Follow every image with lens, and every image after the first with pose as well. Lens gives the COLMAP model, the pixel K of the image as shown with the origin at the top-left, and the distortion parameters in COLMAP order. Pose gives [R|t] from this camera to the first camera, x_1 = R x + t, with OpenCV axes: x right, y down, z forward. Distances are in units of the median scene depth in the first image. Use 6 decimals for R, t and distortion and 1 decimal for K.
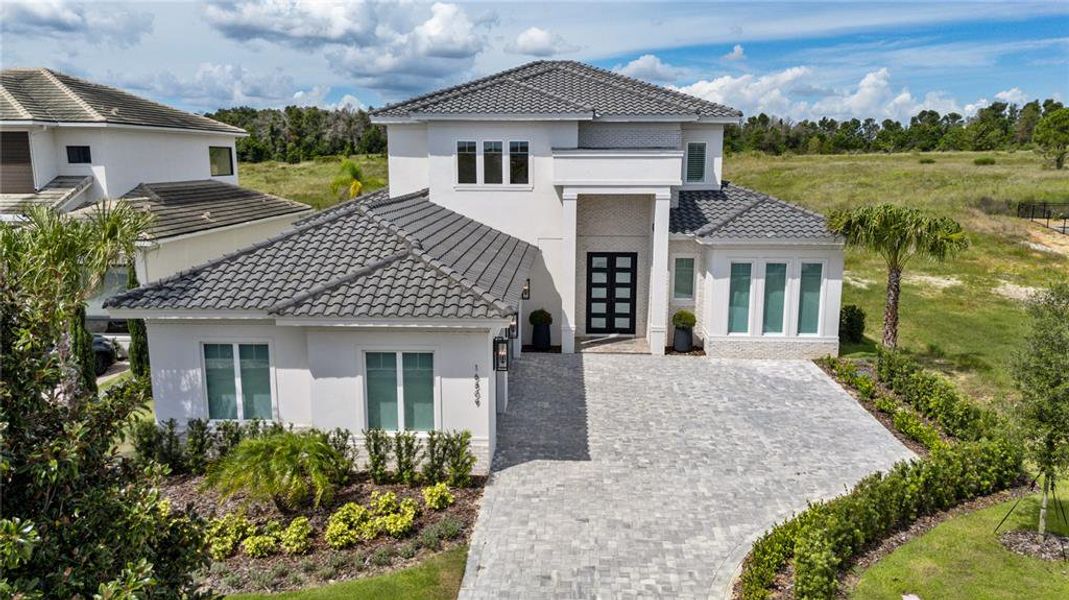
lens RADIAL K [[787.7, 0, 534.5], [0, 787.7, 300.0], [0, 0, 1]] dist [0.076490, -0.075440]
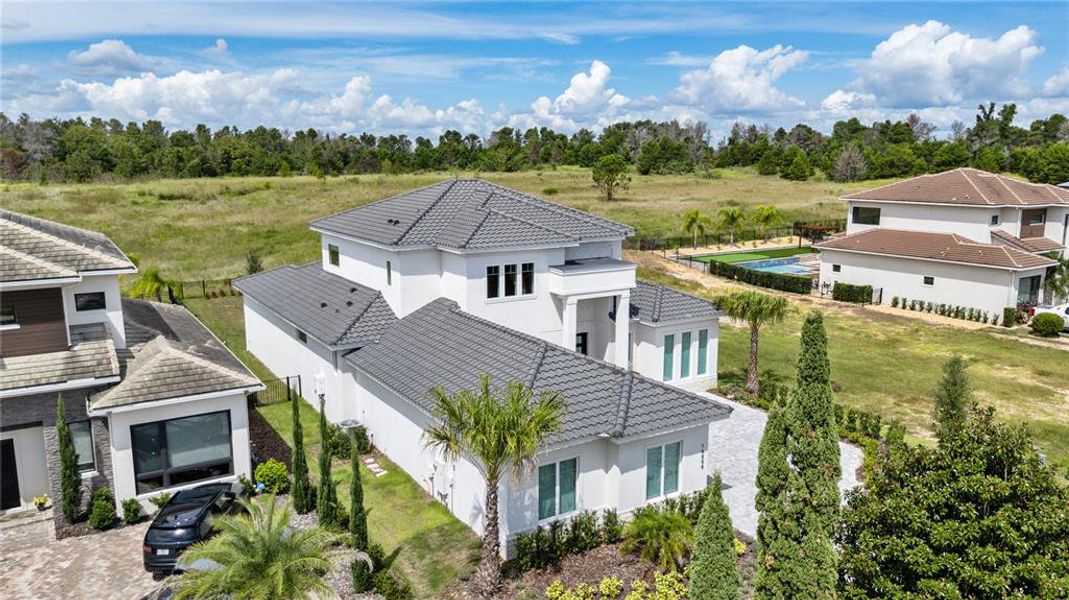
lens RADIAL K [[795.6, 0, 534.5], [0, 795.6, 300.0], [0, 0, 1]] dist [0.298519, -0.570902]
pose [[0.823047, -0.100589, 0.558995, -0.678877], [0.101848, 0.994378, 0.028978, -0.157522], [-0.558768, 0.033082, 0.828664, -0.093304]]
